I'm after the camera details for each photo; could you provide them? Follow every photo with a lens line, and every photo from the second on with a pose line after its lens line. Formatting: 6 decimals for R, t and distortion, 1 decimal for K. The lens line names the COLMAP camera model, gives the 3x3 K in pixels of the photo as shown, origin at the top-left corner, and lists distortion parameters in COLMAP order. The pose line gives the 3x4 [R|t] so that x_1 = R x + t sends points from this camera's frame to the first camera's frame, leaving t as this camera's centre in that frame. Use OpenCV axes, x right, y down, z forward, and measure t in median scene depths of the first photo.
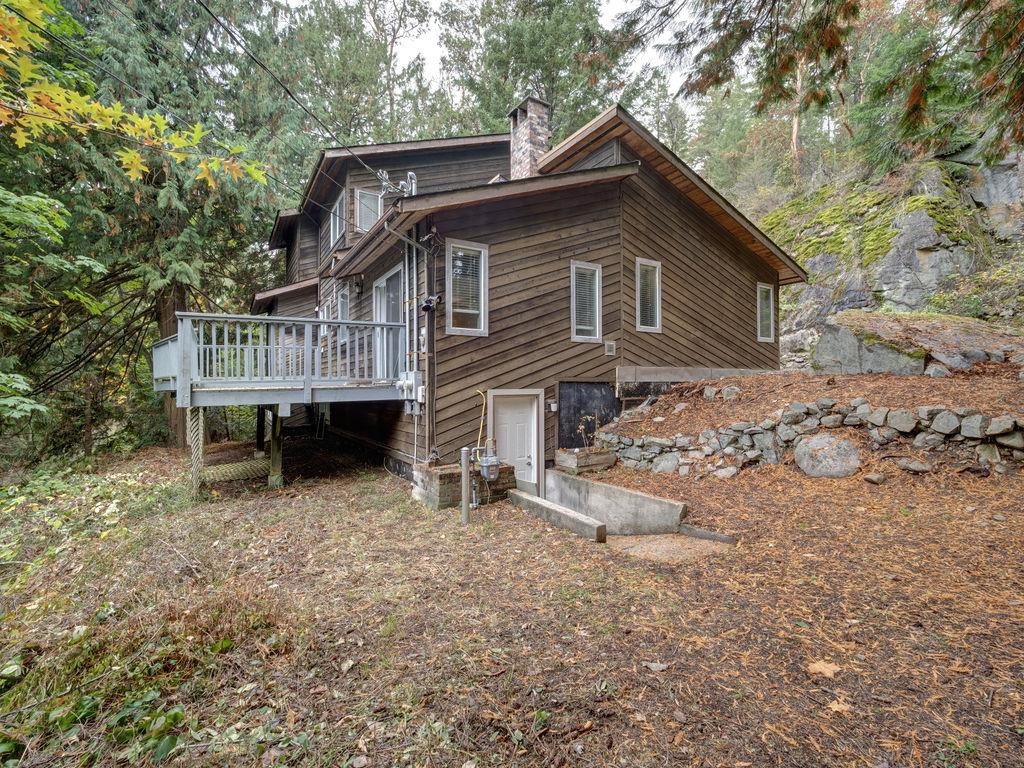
lens RADIAL K [[457.2, 0, 518.1], [0, 457.2, 384.3], [0, 0, 1]] dist [-0.010104, 0.001489]
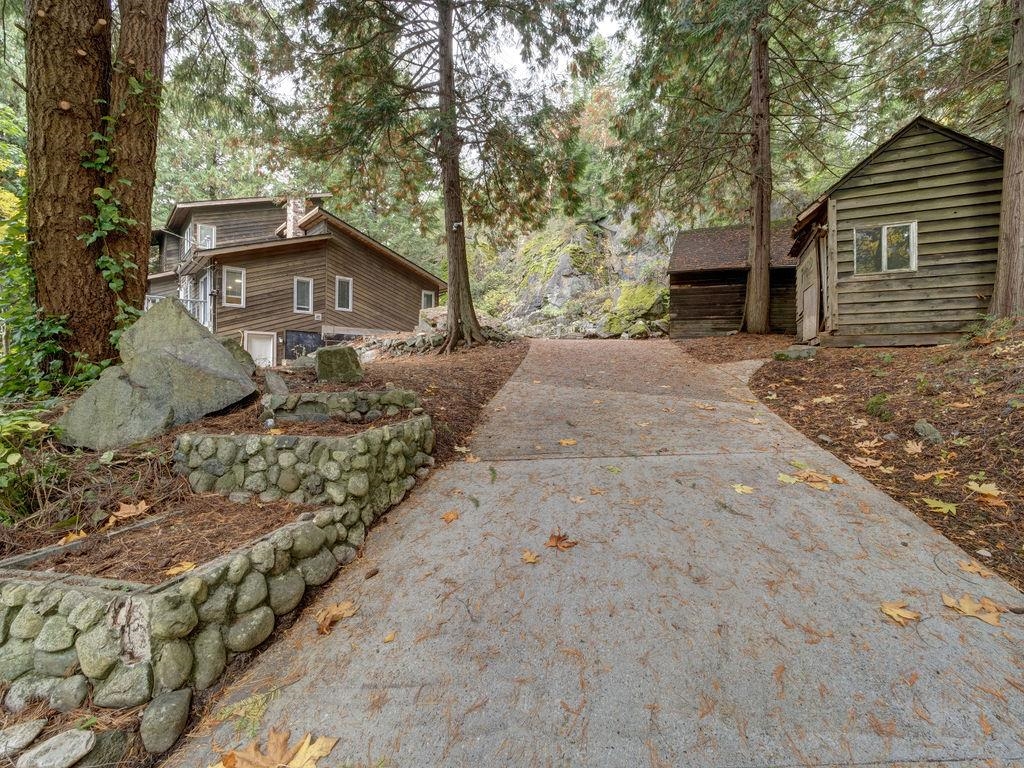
lens RADIAL K [[423.1, 0, 517.7], [0, 423.1, 378.9], [0, 0, 1]] dist [-0.012414, 0.000323]
pose [[0.978126, 0.017309, 0.207294, 0.737573], [-0.022553, 0.999482, 0.022959, 0.152238], [-0.206789, -0.027132, 0.978009, -1.206058]]
